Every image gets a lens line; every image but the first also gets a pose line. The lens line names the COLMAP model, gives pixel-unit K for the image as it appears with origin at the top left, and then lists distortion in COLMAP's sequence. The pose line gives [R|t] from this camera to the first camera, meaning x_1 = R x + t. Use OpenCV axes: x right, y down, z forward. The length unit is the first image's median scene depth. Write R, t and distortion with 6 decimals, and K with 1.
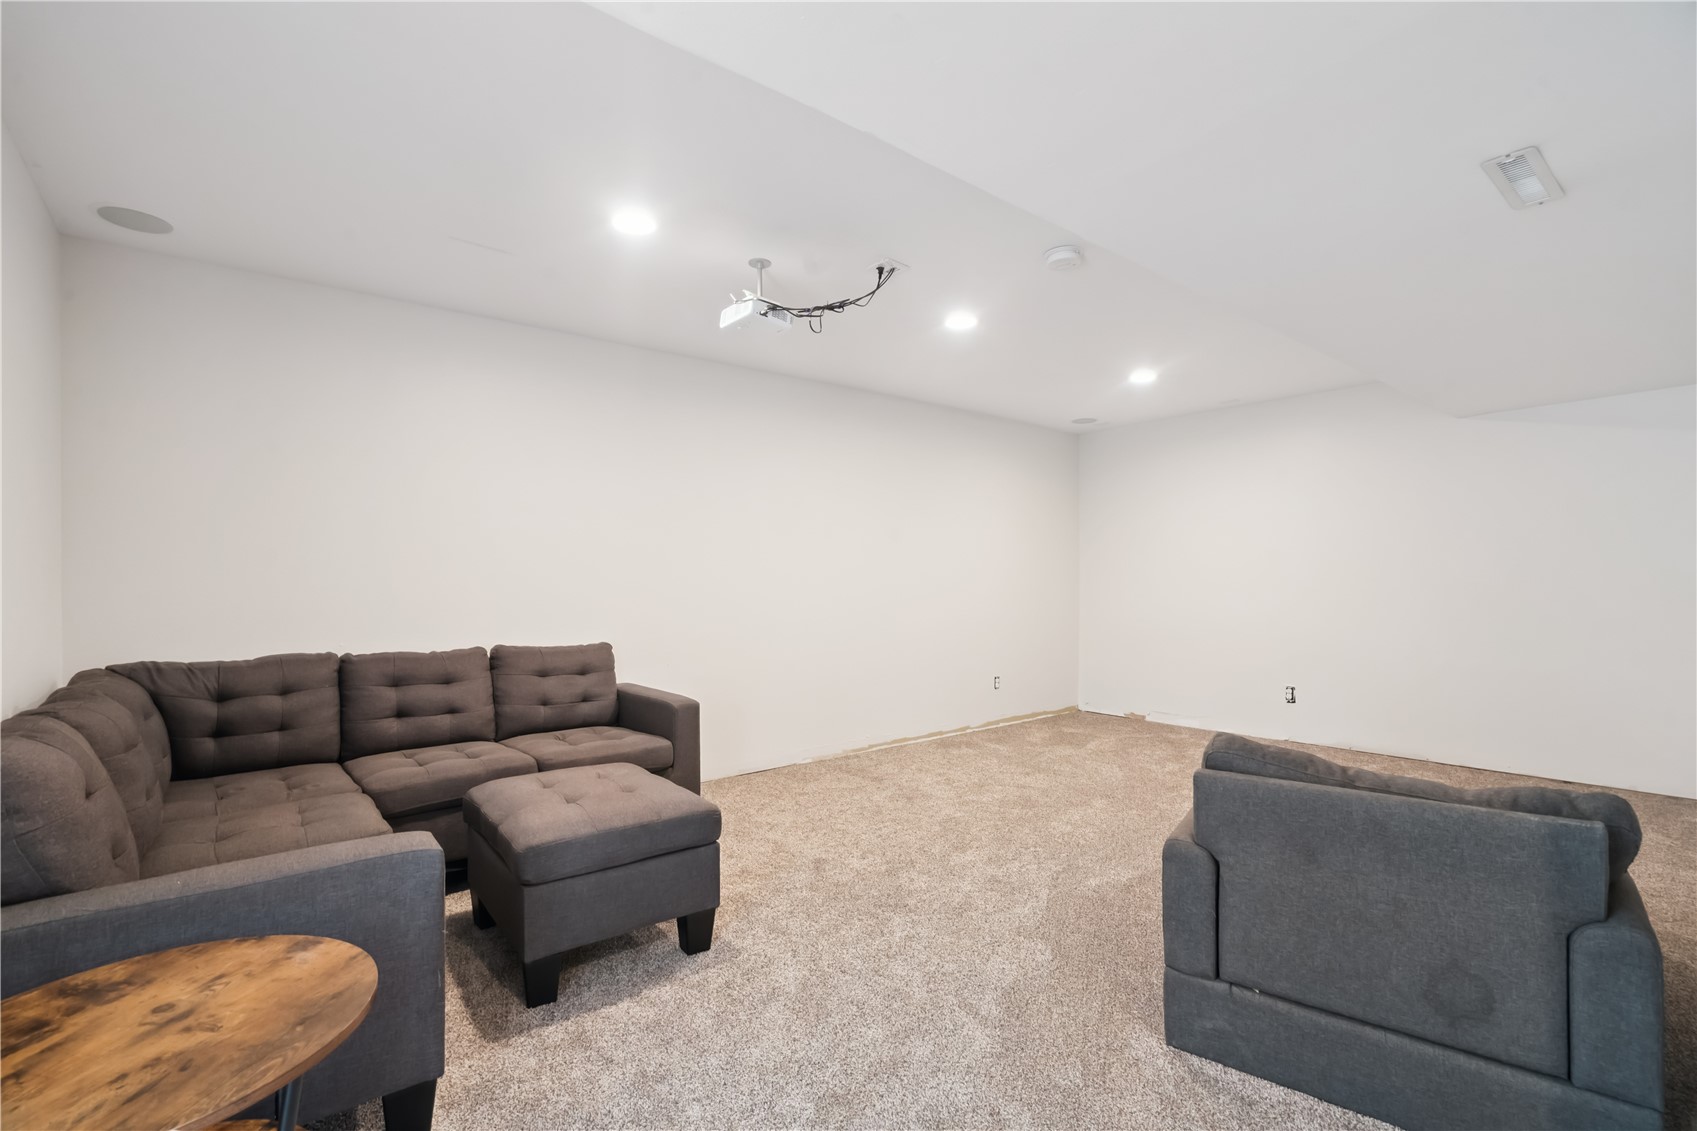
lens RADIAL K [[784.0, 0, 849.0], [0, 784.0, 569.3], [0, 0, 1]] dist [-0.002432, 0.000148]
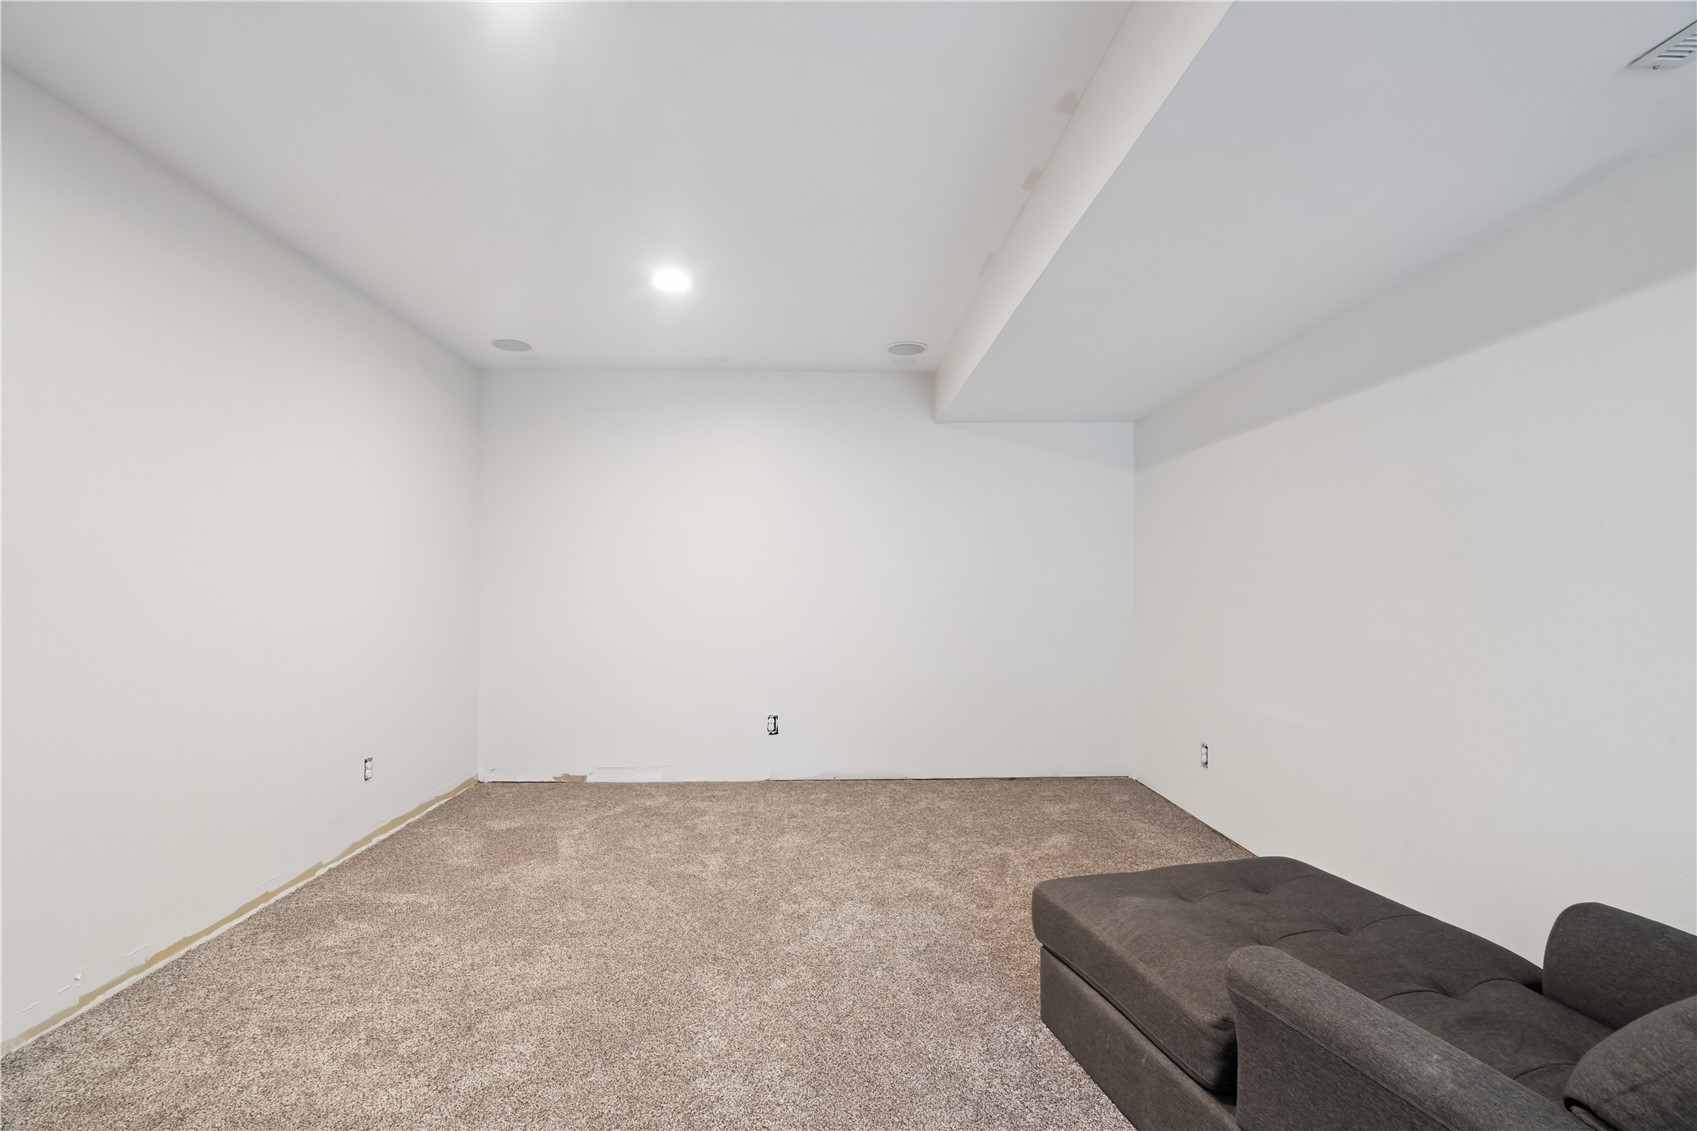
lens RADIAL K [[784.0, 0, 849.0], [0, 784.0, 569.3], [0, 0, 1]] dist [-0.002432, 0.000148]
pose [[0.607111, 0.021666, 0.794322, -0.053298], [-0.019576, 0.999733, -0.012307, 0.002042], [-0.794376, -0.008078, 0.607372, 0.397402]]
